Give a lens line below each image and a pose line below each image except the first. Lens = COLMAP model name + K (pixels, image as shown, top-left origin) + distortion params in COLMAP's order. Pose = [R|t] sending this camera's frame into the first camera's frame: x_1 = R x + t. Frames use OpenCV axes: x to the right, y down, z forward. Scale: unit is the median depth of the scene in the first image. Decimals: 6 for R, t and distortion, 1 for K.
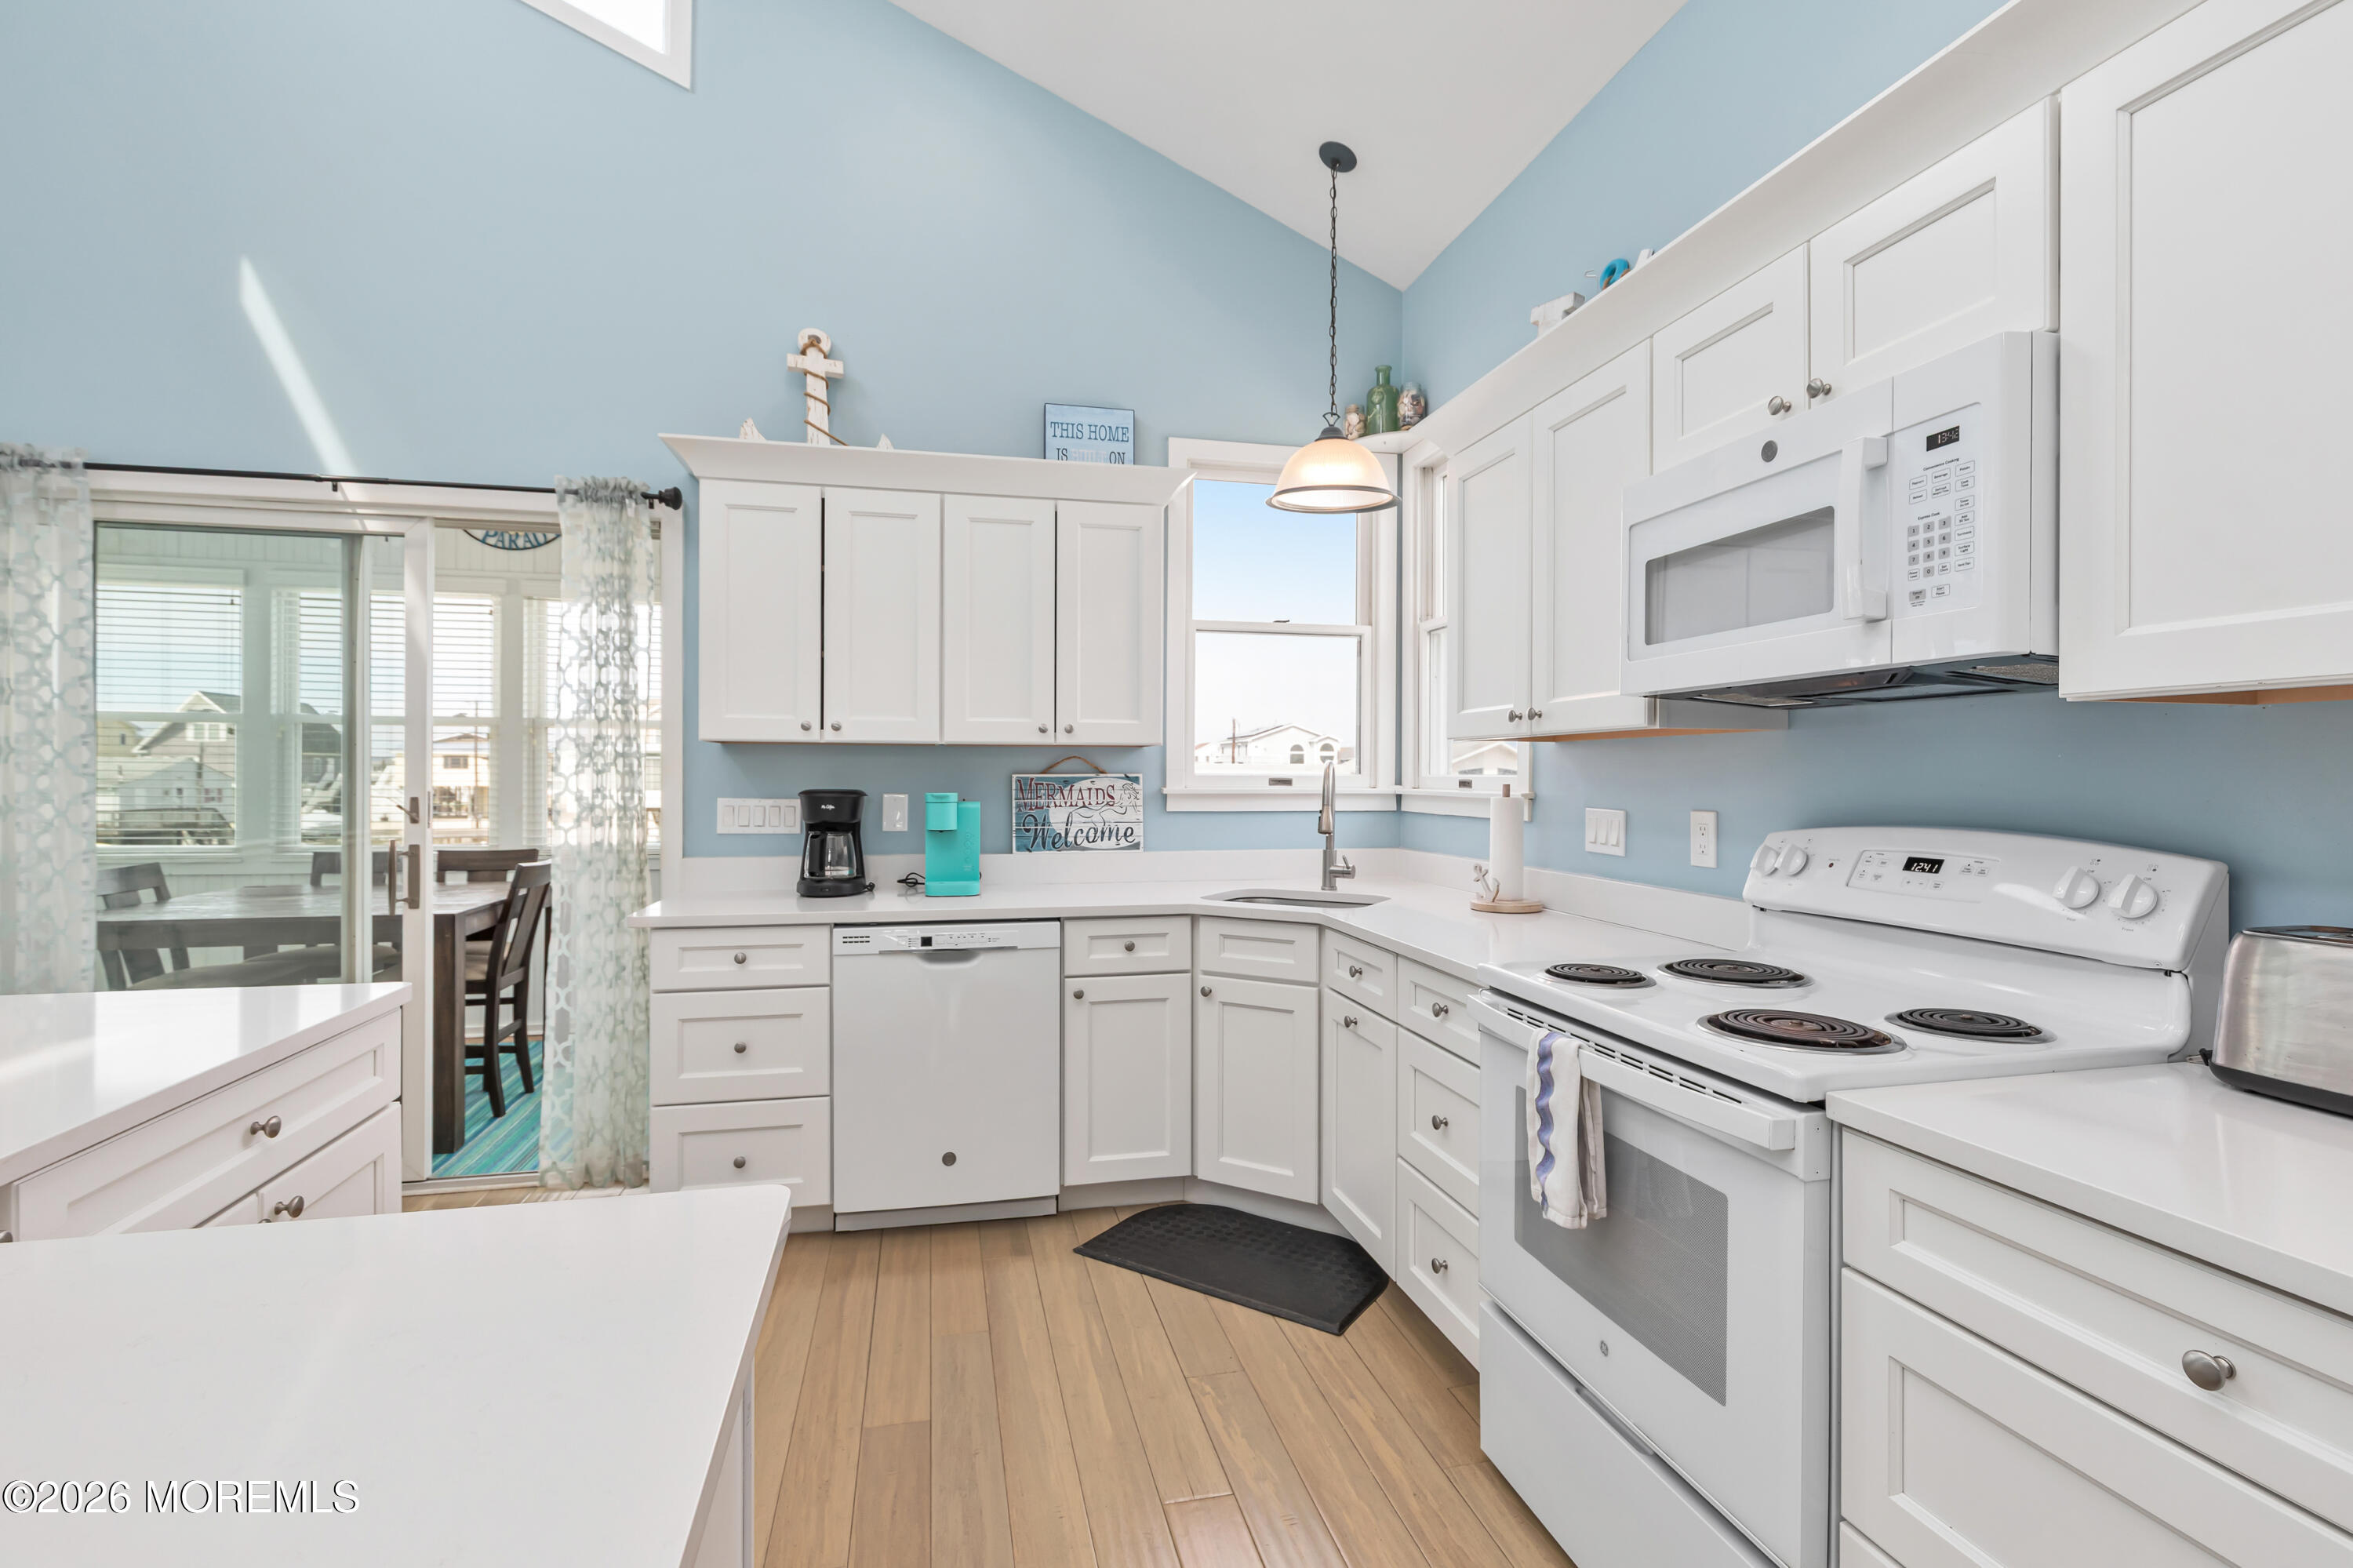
lens RADIAL K [[1076.2, 0, 1176.7], [0, 1076.2, 774.9], [0, 0, 1]] dist [-0.000598, -0.000028]
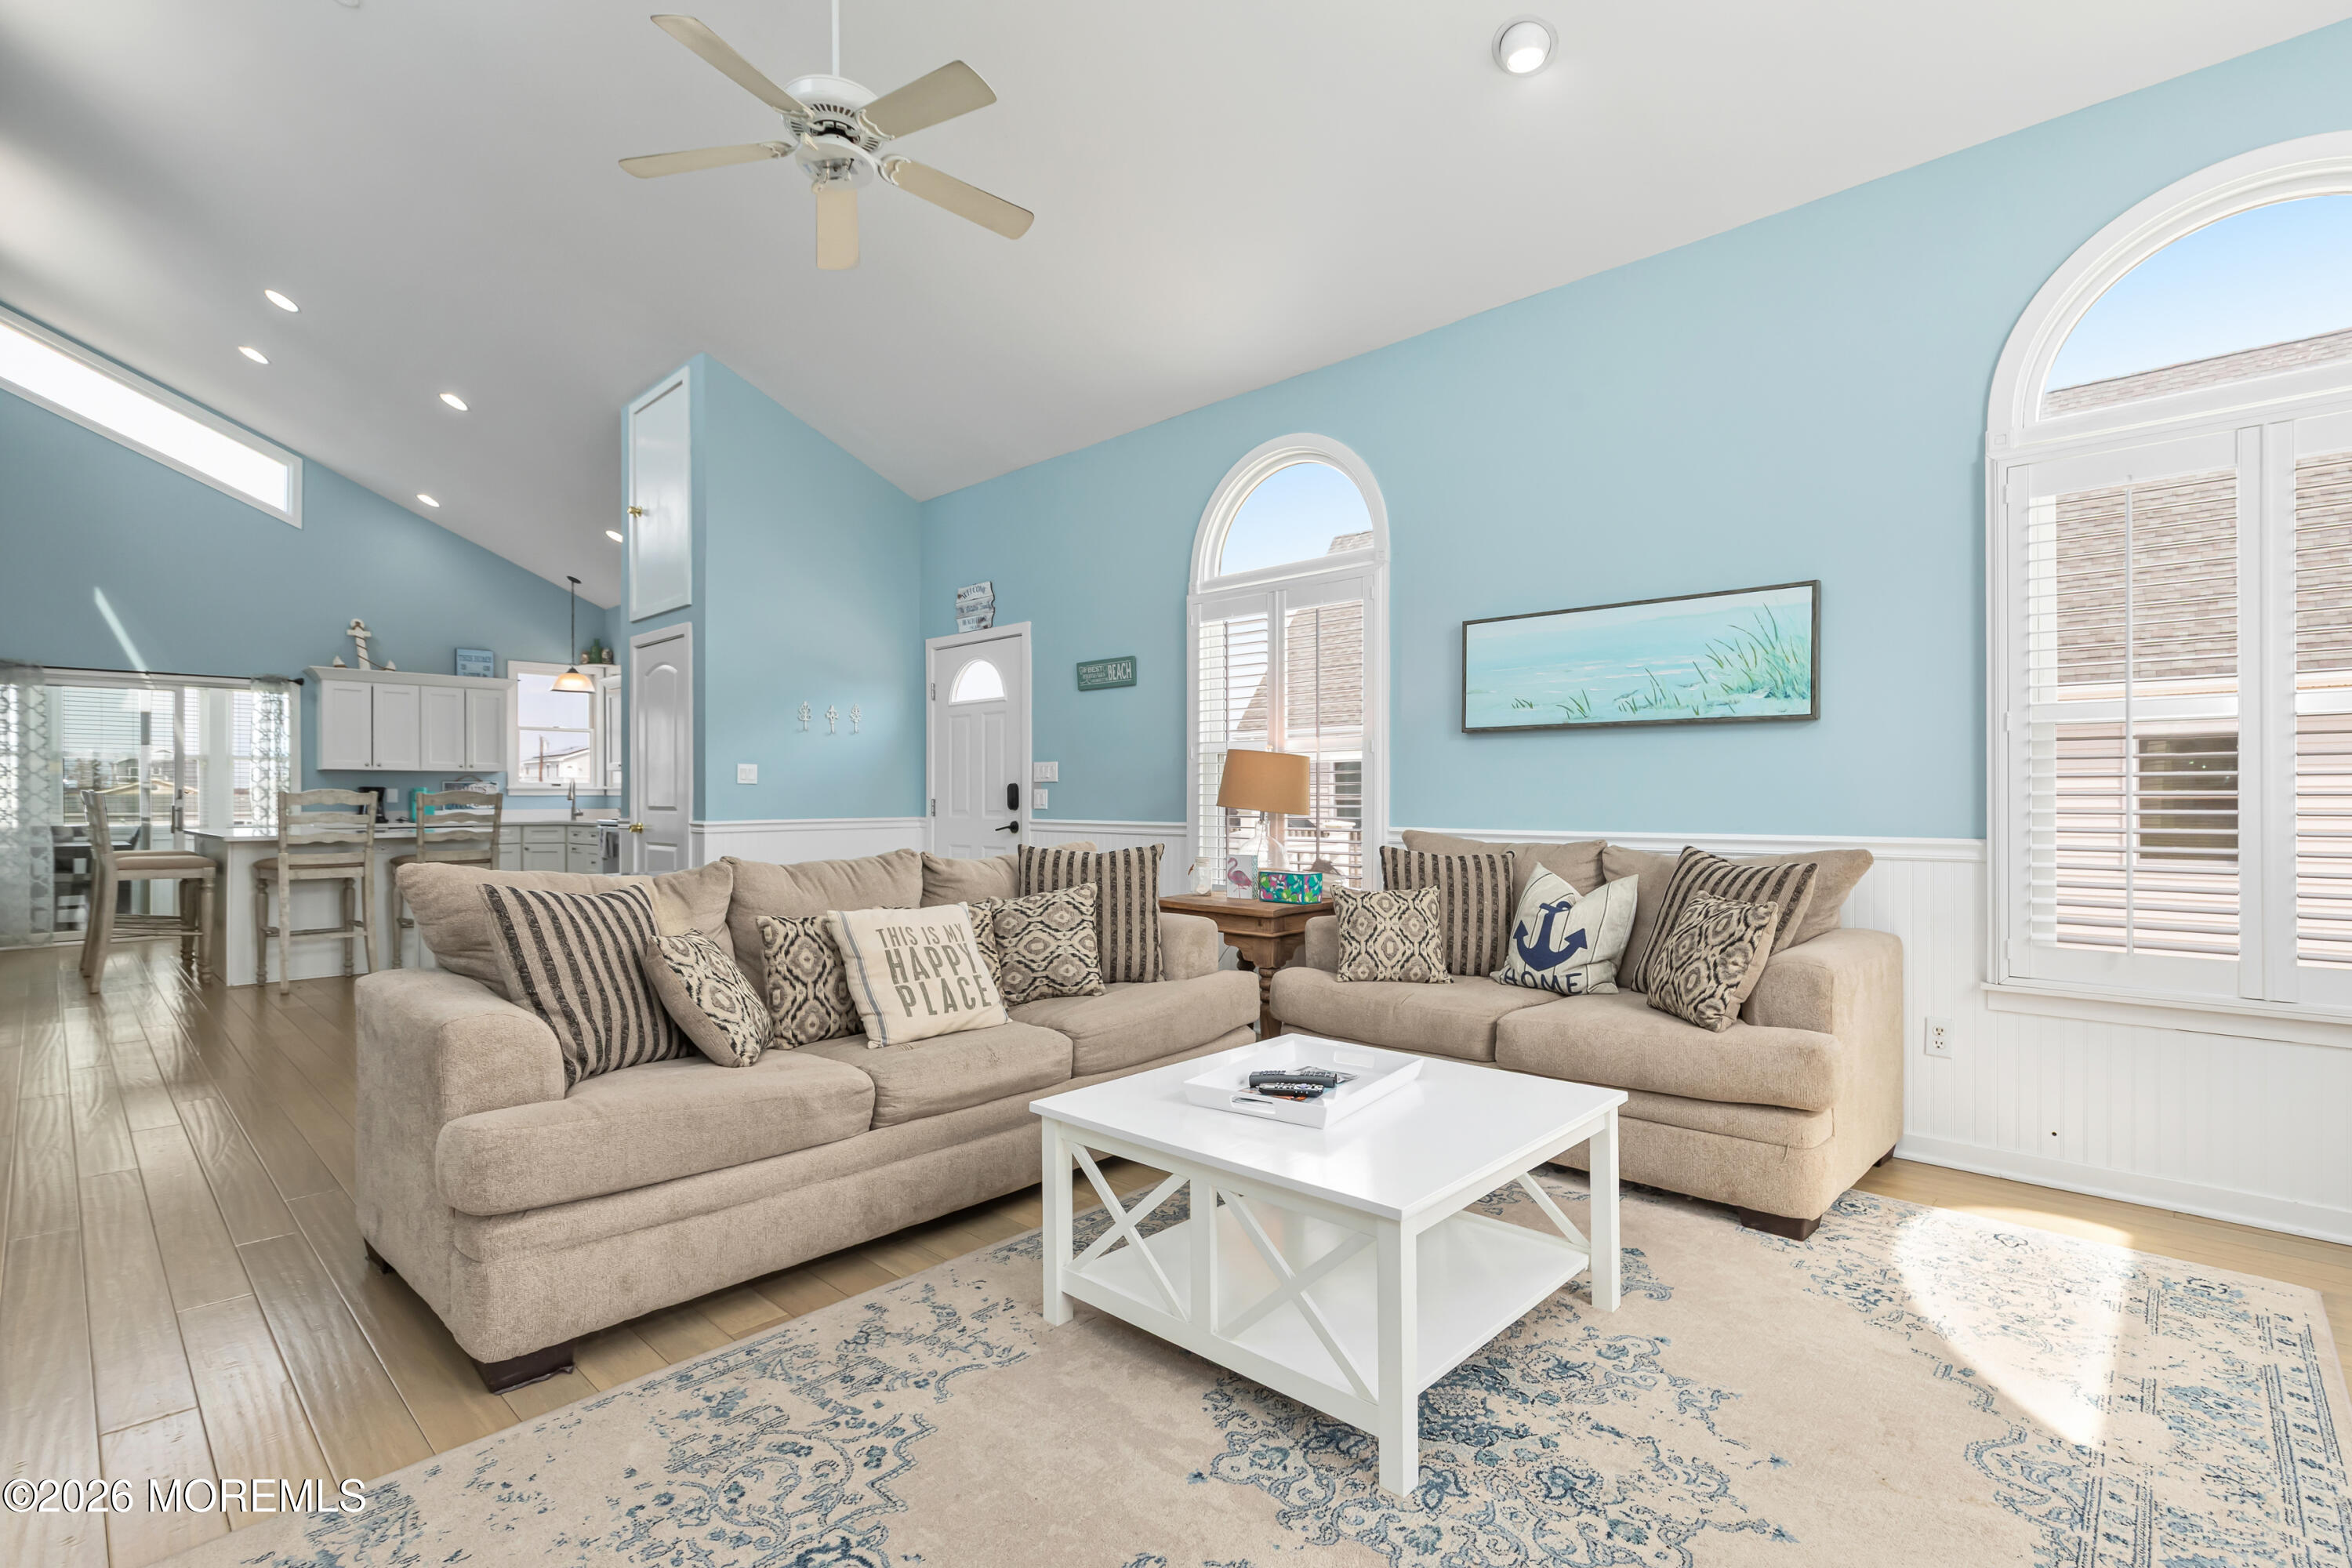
lens RADIAL K [[1081.7, 0, 1184.7], [0, 1081.7, 798.4], [0, 0, 1]] dist [0.003434, -0.000720]
pose [[0.831595, -0.006909, 0.555340, -0.122993], [0.006229, 0.999976, 0.003114, 0.049433], [-0.555348, 0.000870, 0.831618, -2.556805]]
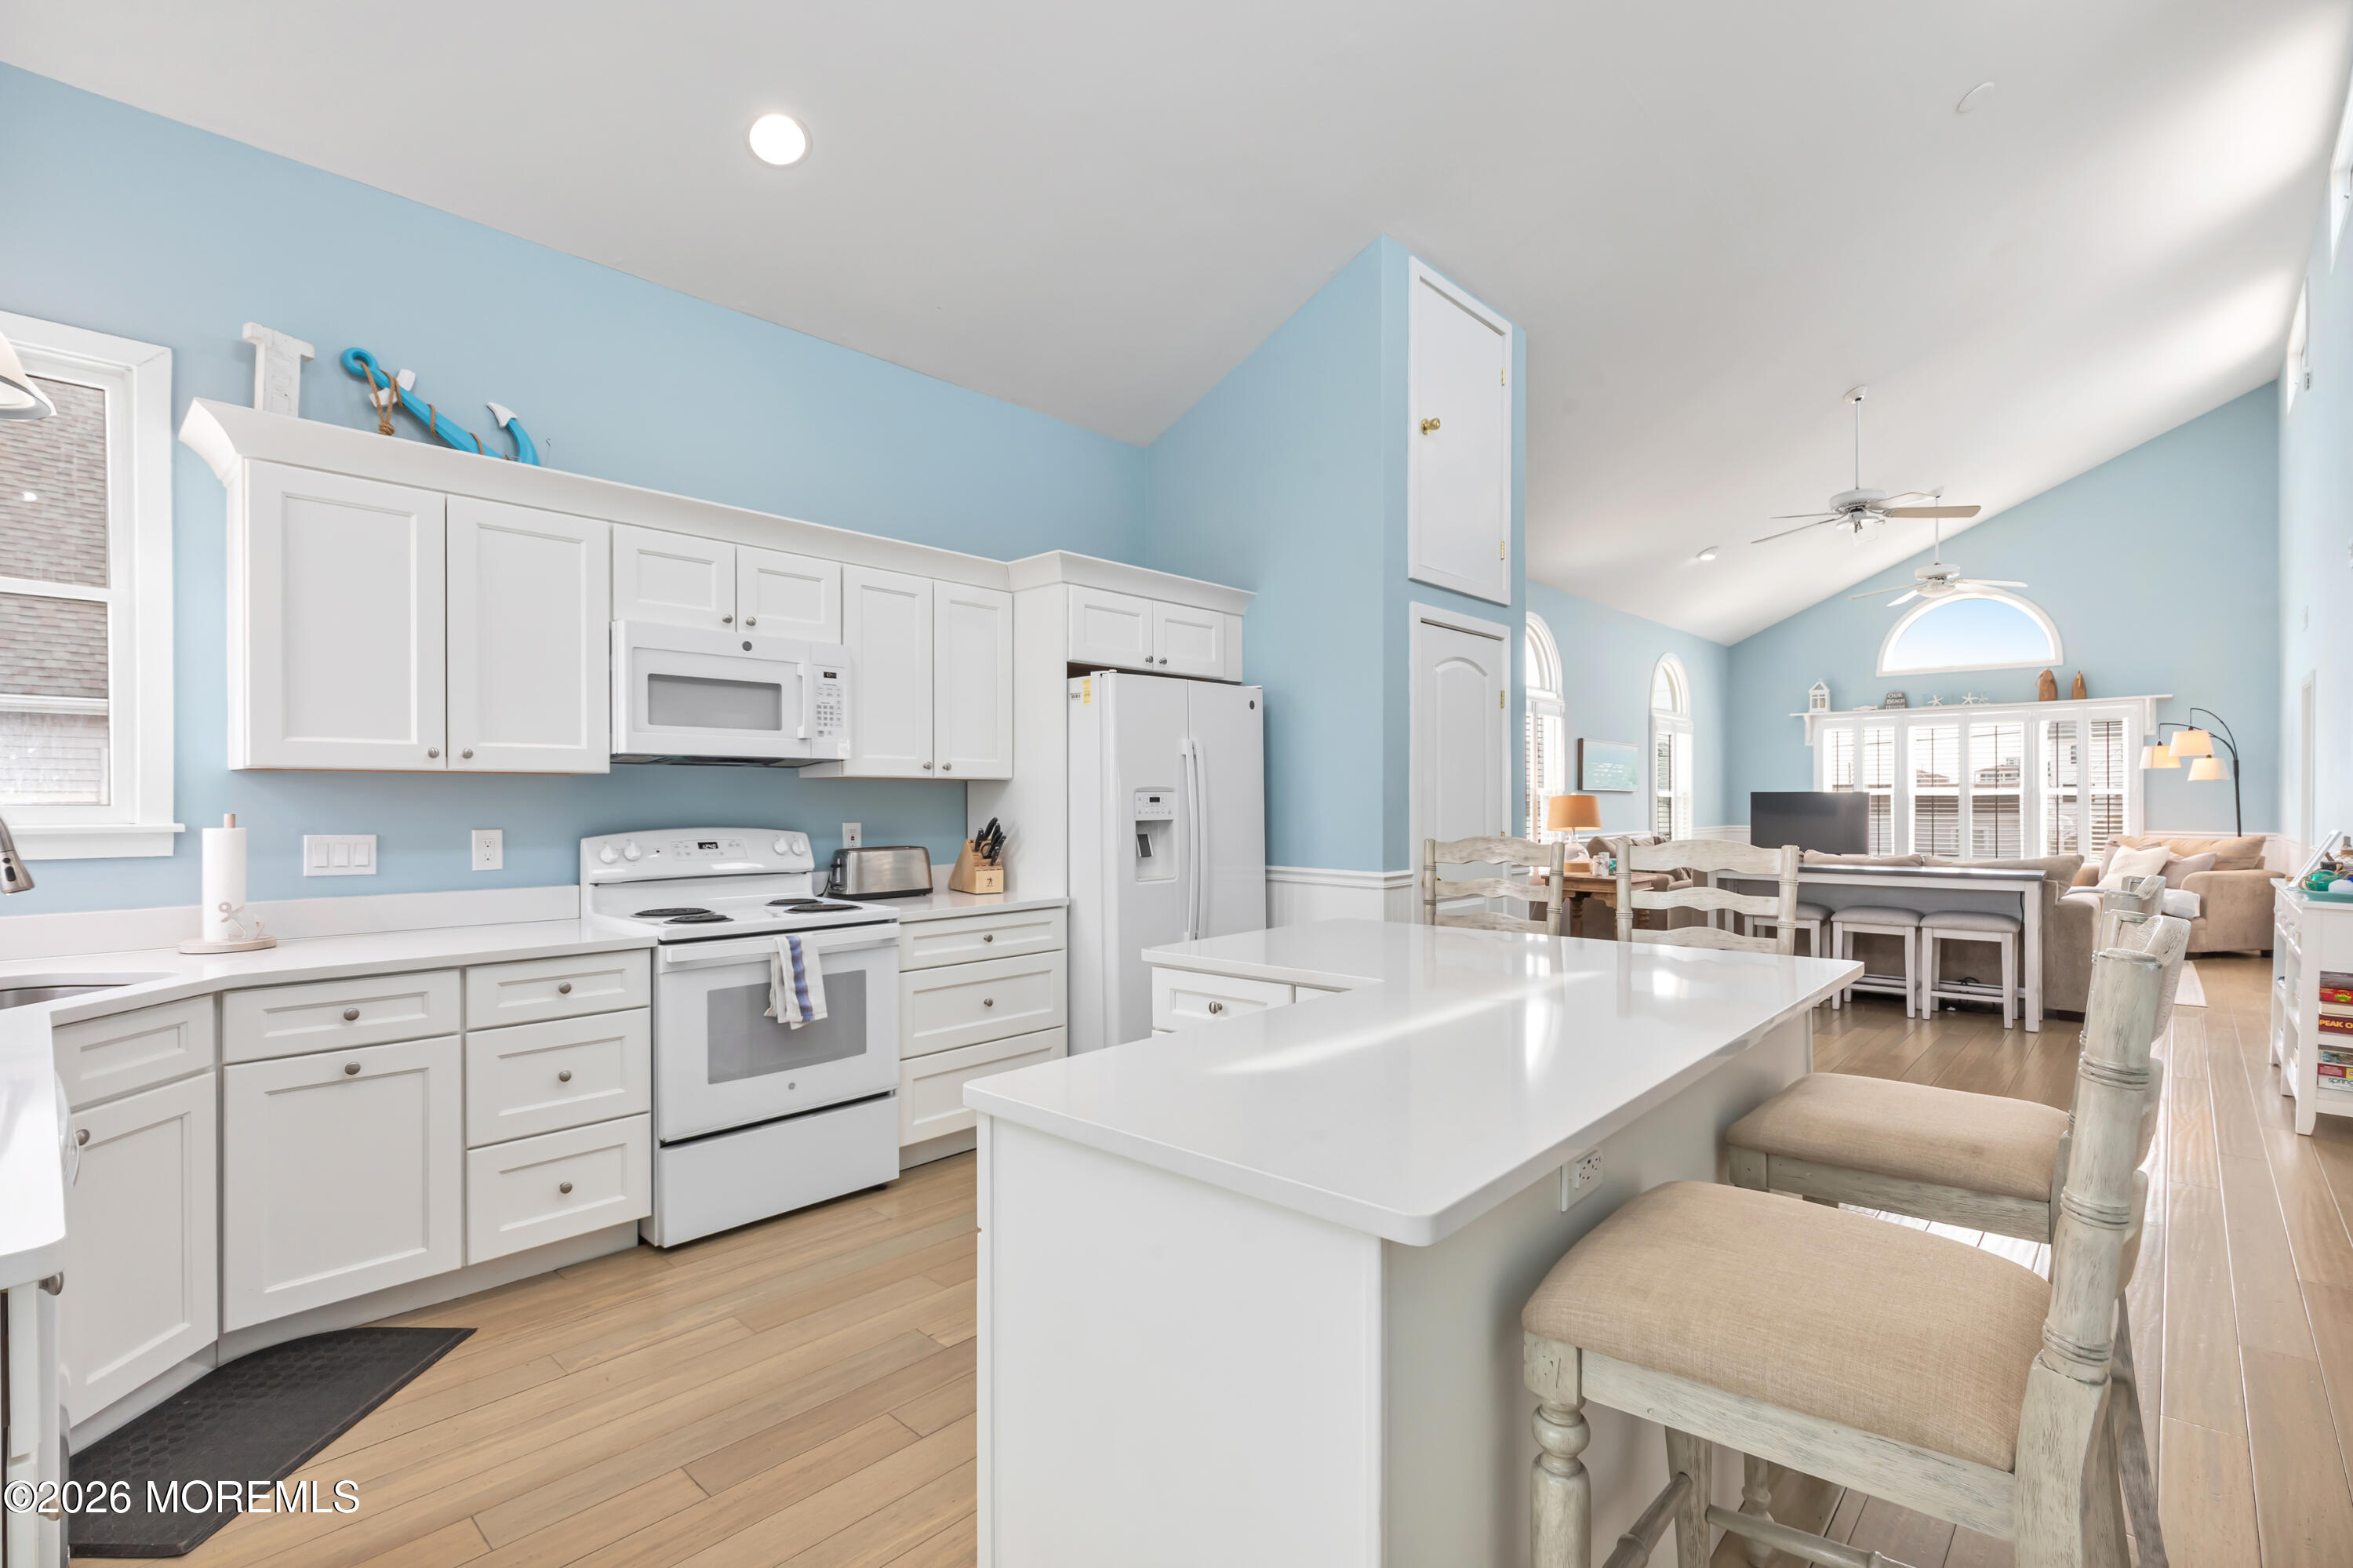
lens RADIAL K [[1068.9, 0, 1180.2], [0, 1068.9, 798.9], [0, 0, 1]] dist [-0.000952, -0.000136]
pose [[-0.563262, -0.002347, 0.826275, -0.812524], [-0.000661, 0.999997, 0.002390, -0.006784], [-0.826278, 0.000800, -0.563262, 0.740366]]
